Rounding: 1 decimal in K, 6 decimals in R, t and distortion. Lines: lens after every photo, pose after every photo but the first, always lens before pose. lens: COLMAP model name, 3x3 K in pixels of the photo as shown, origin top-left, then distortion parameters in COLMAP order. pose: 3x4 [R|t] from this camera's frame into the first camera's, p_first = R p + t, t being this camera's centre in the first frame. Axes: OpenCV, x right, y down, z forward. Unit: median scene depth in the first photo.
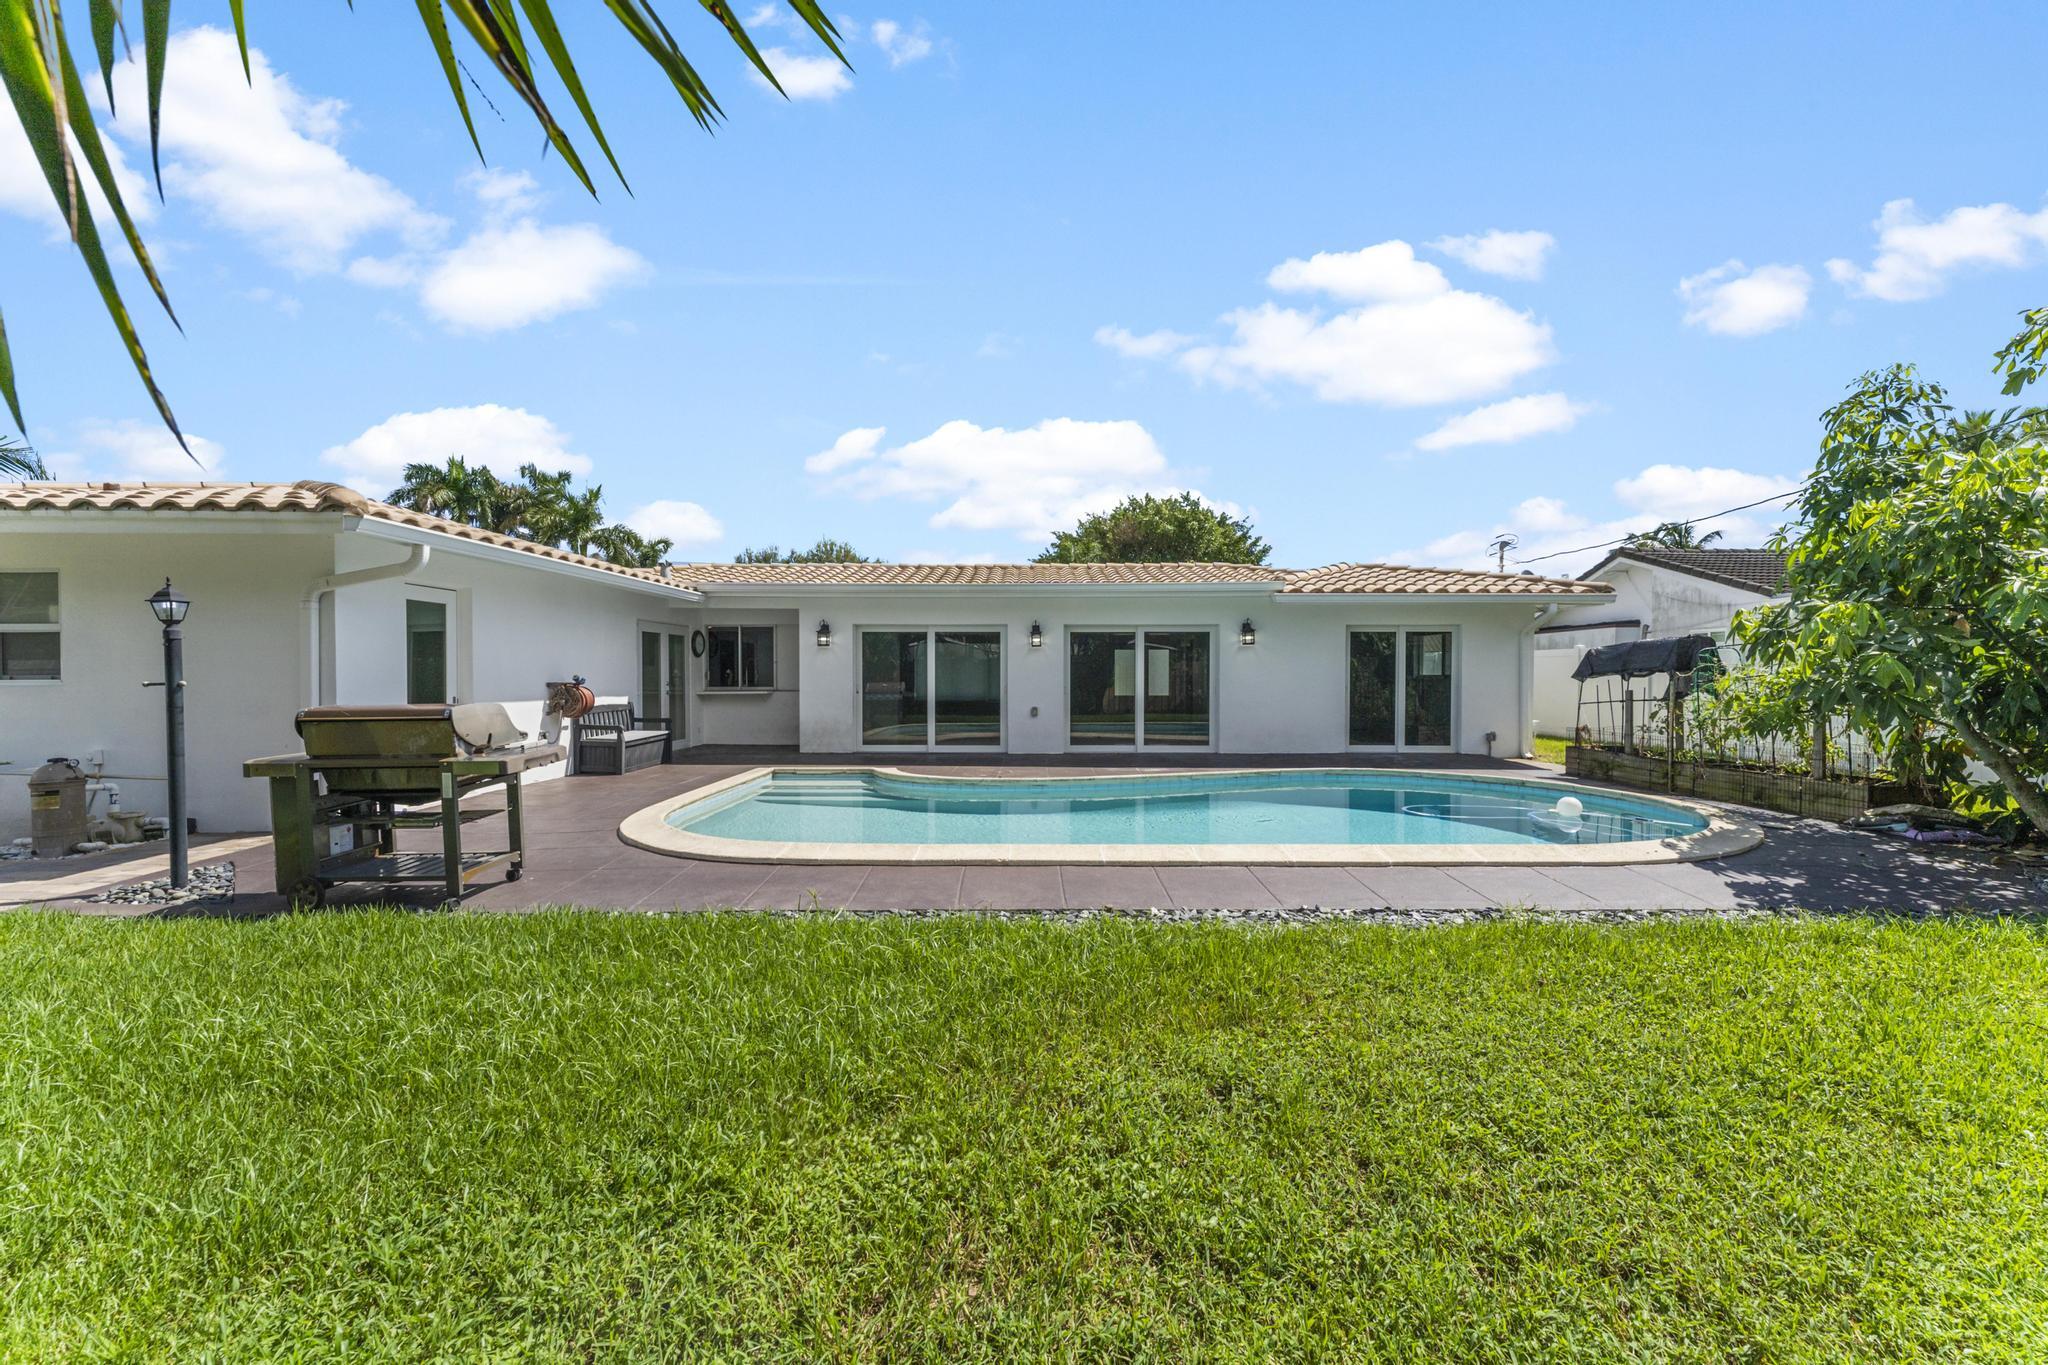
lens RADIAL K [[804.5, 0, 1024.0], [0, 804.5, 682.5], [0, 0, 1]] dist [0.000505, 0.000041]
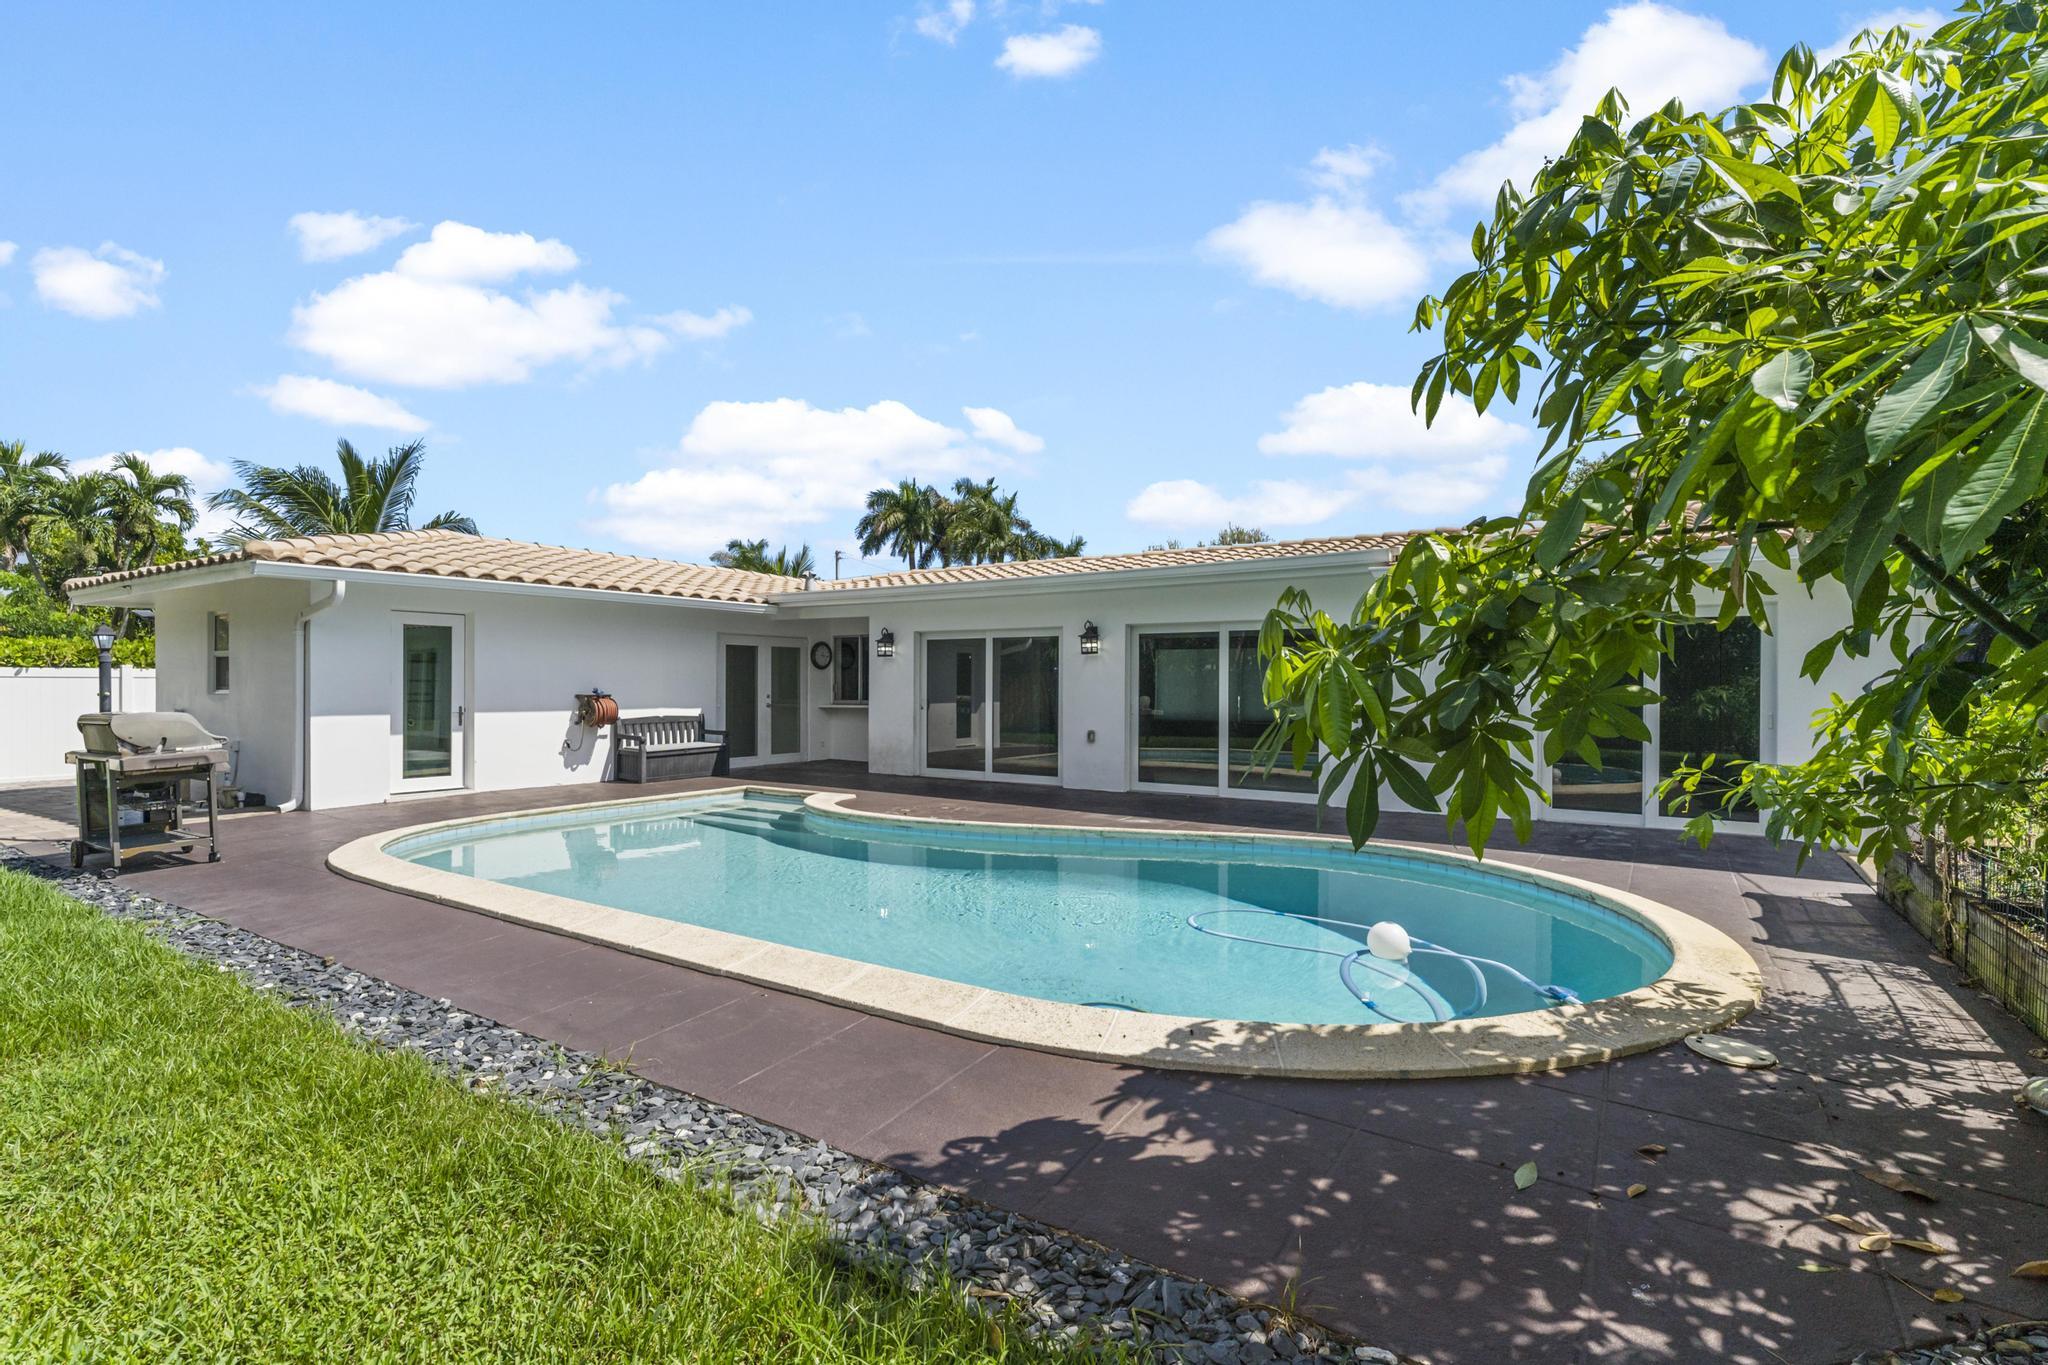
lens RADIAL K [[939.2, 0, 1024.0], [0, 939.2, 682.5], [0, 0, 1]] dist [-0.001459, -0.000200]
pose [[0.843599, 0.001353, -0.536972, 0.448906], [-0.008057, 0.999916, -0.010138, -0.006395], [0.536914, 0.012879, 0.843539, 0.187632]]
